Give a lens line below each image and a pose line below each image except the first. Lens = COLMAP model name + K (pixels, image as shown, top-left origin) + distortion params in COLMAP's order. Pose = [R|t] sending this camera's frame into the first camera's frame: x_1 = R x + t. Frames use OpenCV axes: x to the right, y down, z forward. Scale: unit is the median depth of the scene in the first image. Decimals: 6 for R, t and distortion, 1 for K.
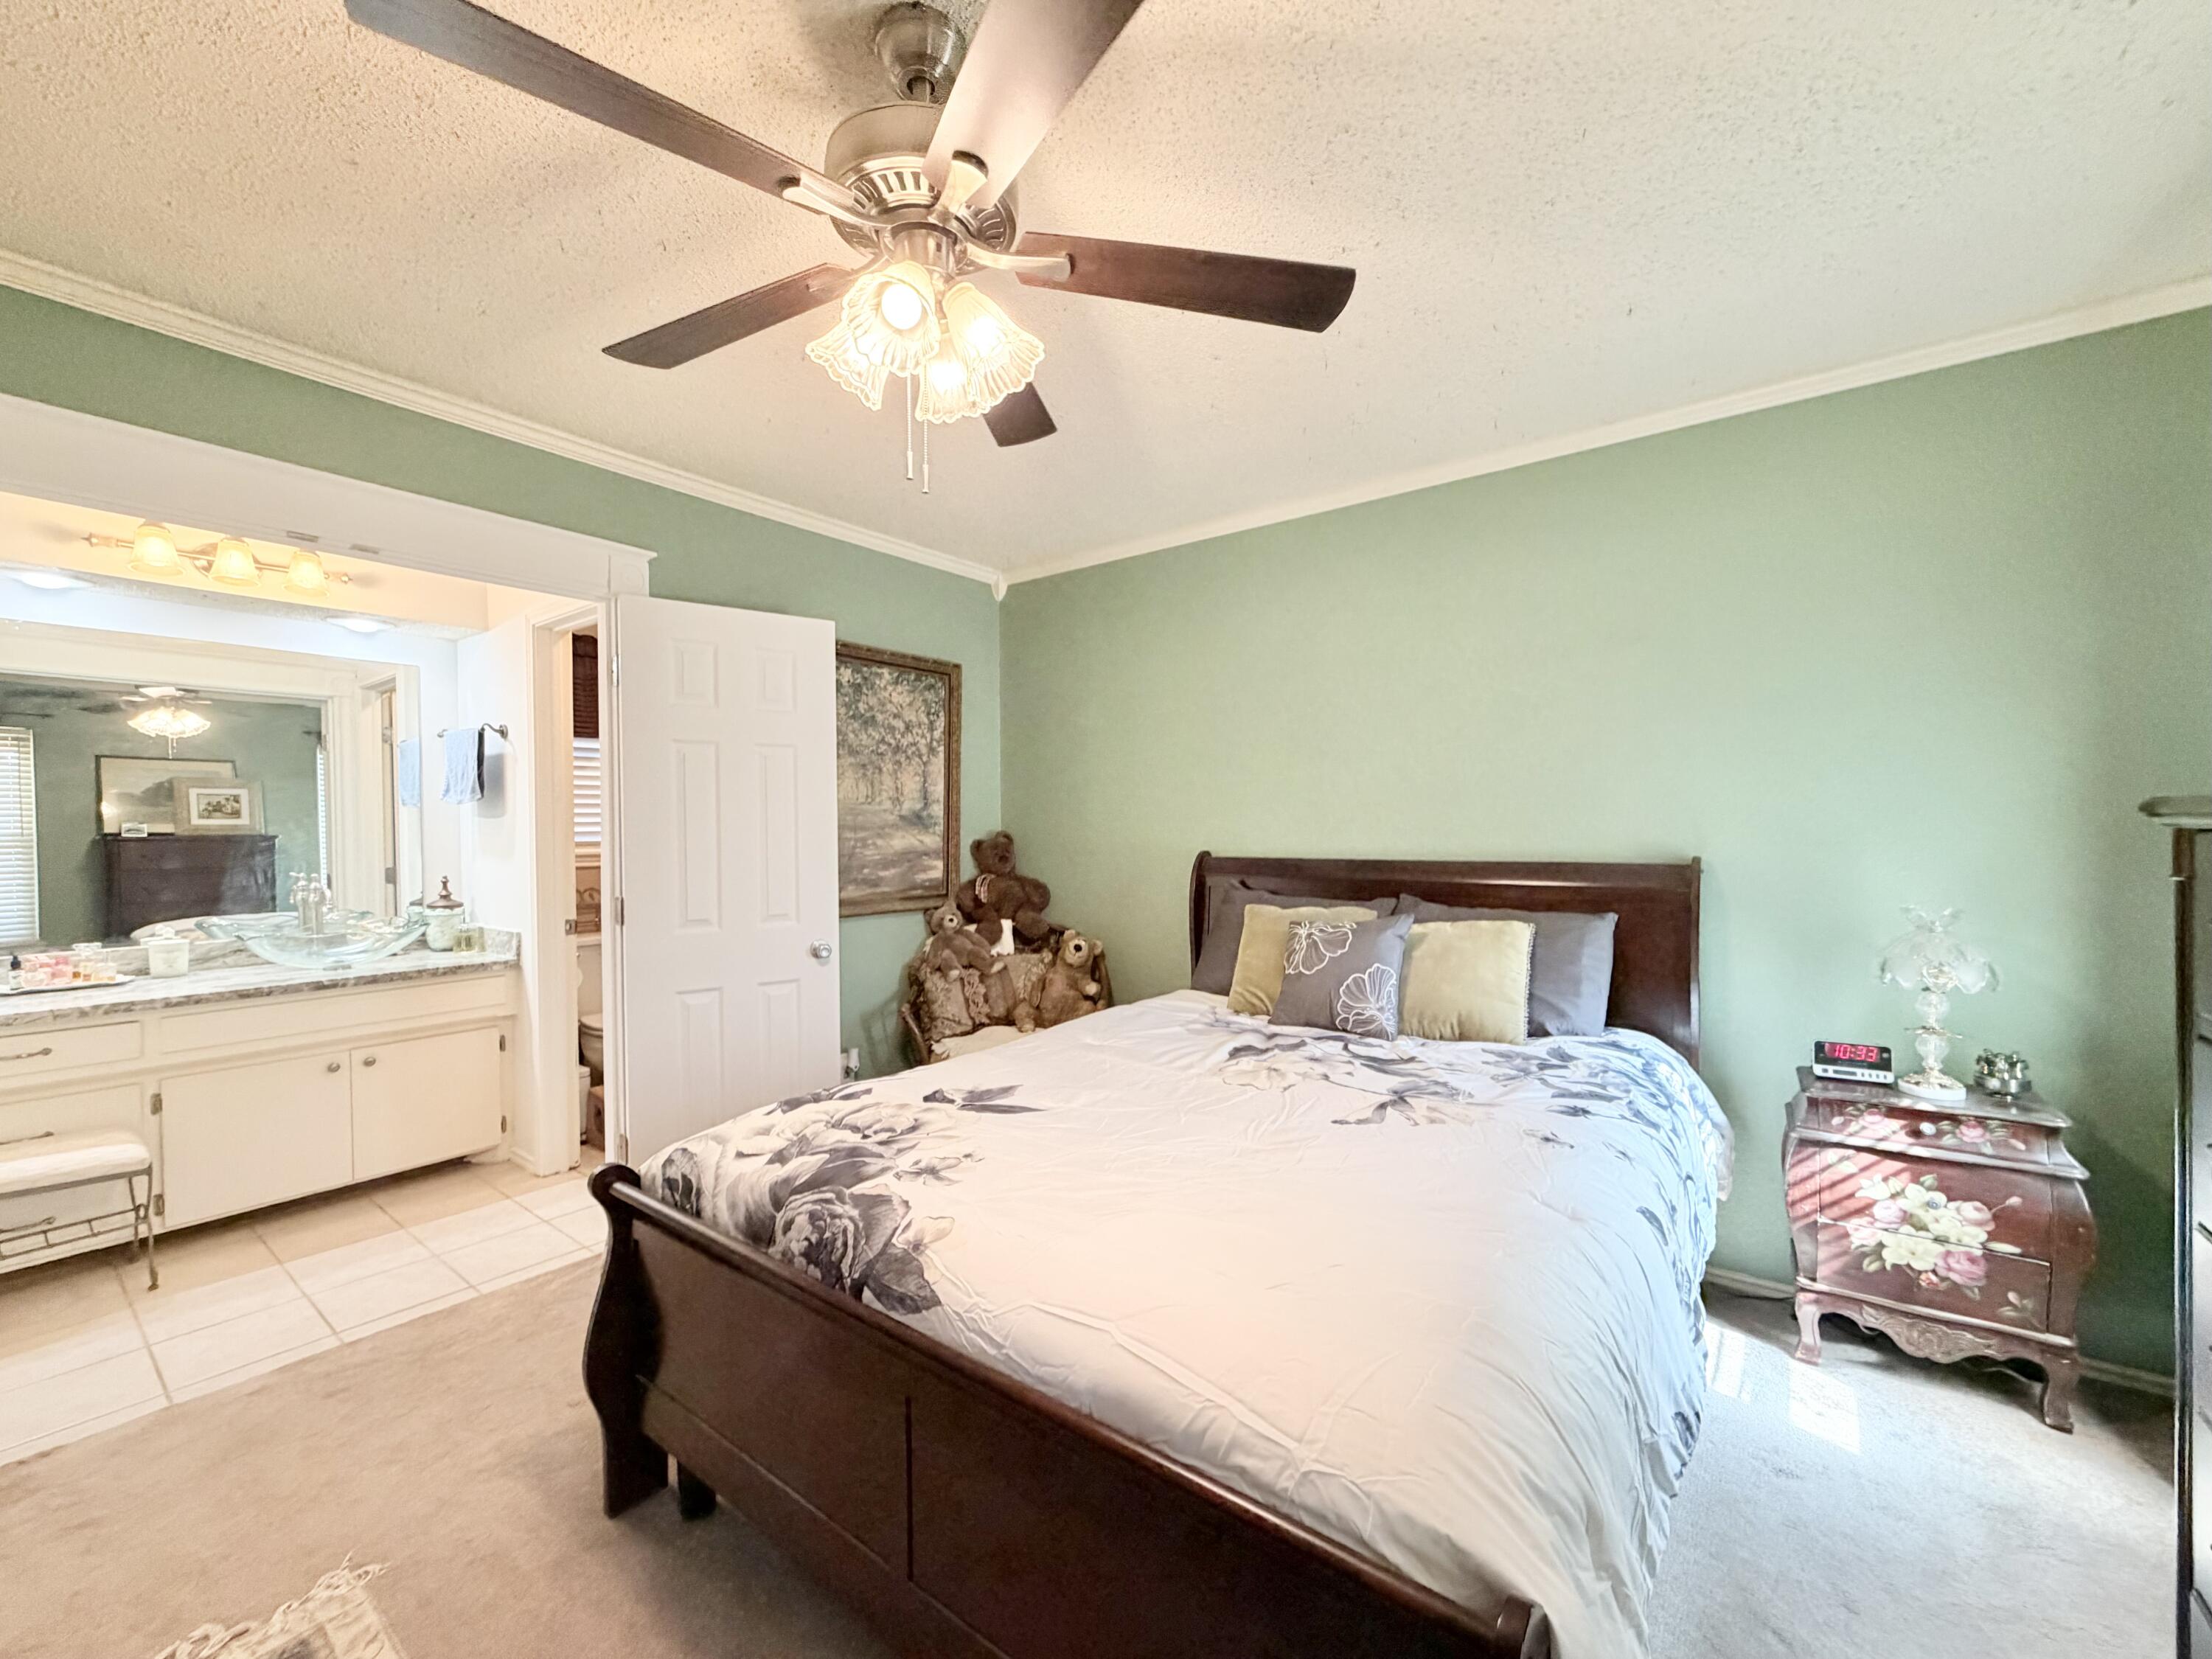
lens RADIAL K [[884.4, 0, 1104.1], [0, 884.4, 835.4], [0, 0, 1]] dist [0.000604, -0.000378]
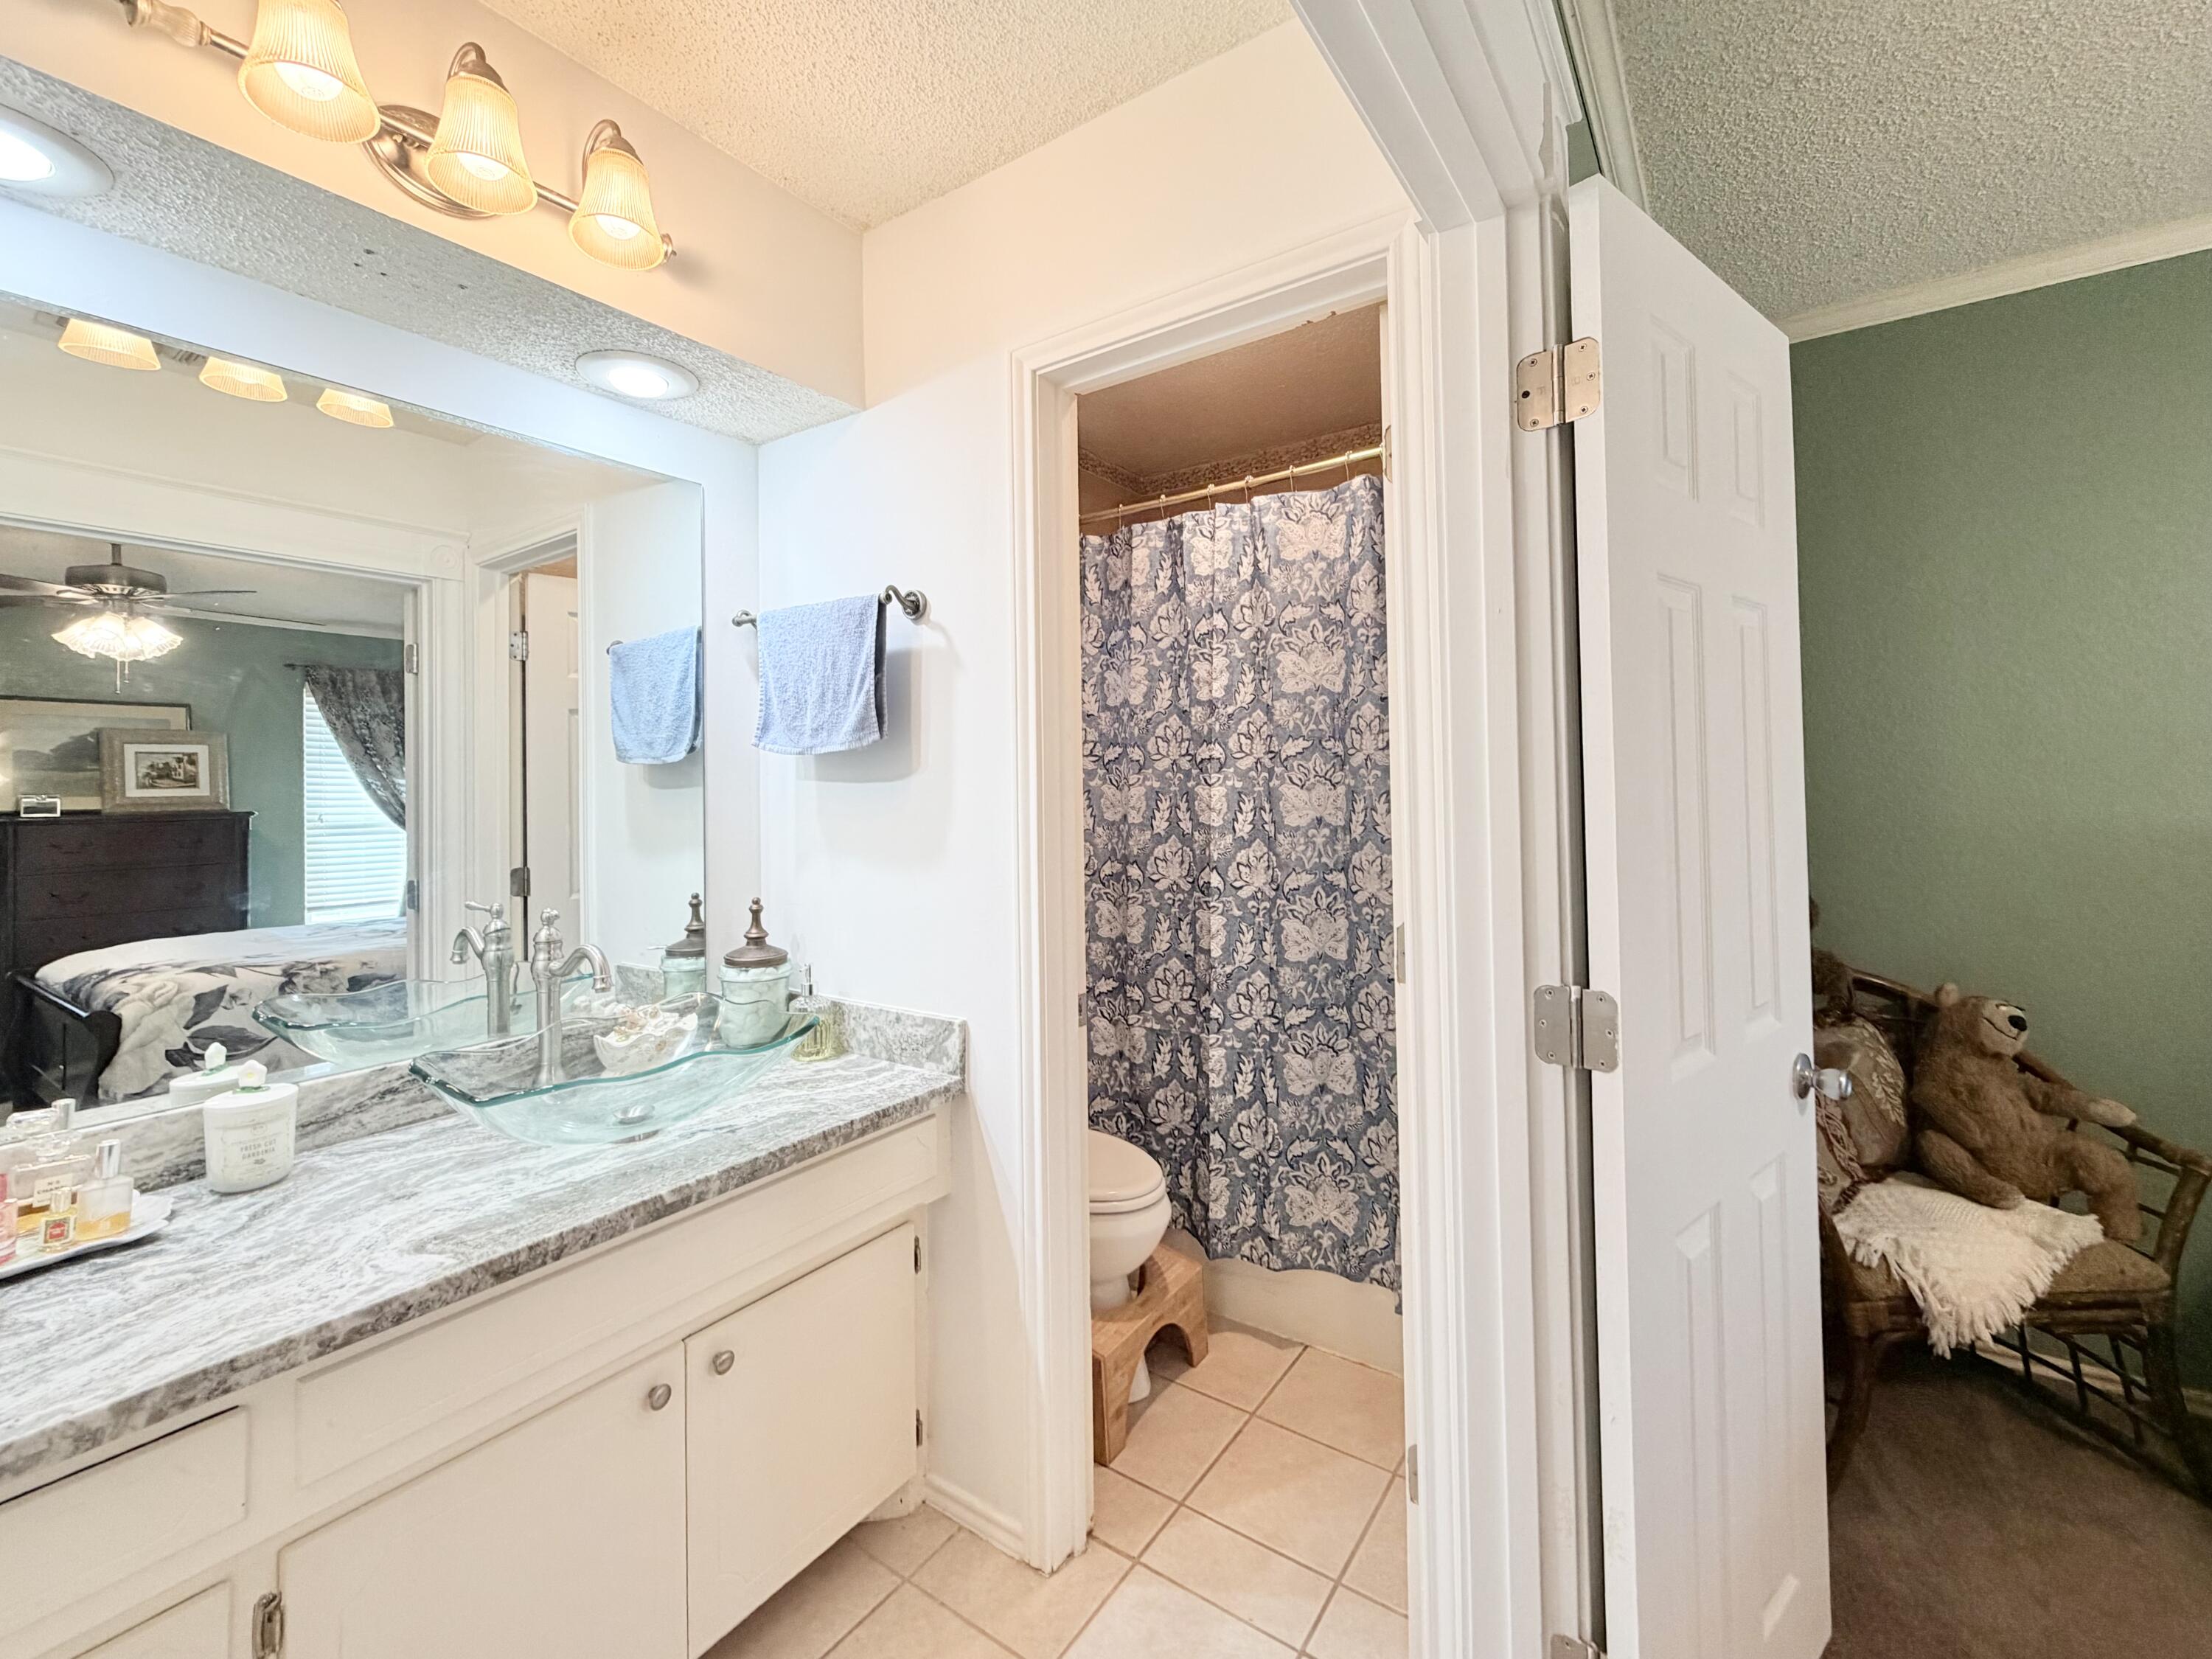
lens RADIAL K [[939.3, 0, 1086.2], [0, 939.3, 760.6], [0, 0, 1]] dist [0.001874, 0.000942]
pose [[0.999494, -0.008940, 0.030528, -0.466449], [0.010098, 0.999228, -0.037976, -0.008323], [-0.030165, 0.038265, 0.998812, 0.374319]]
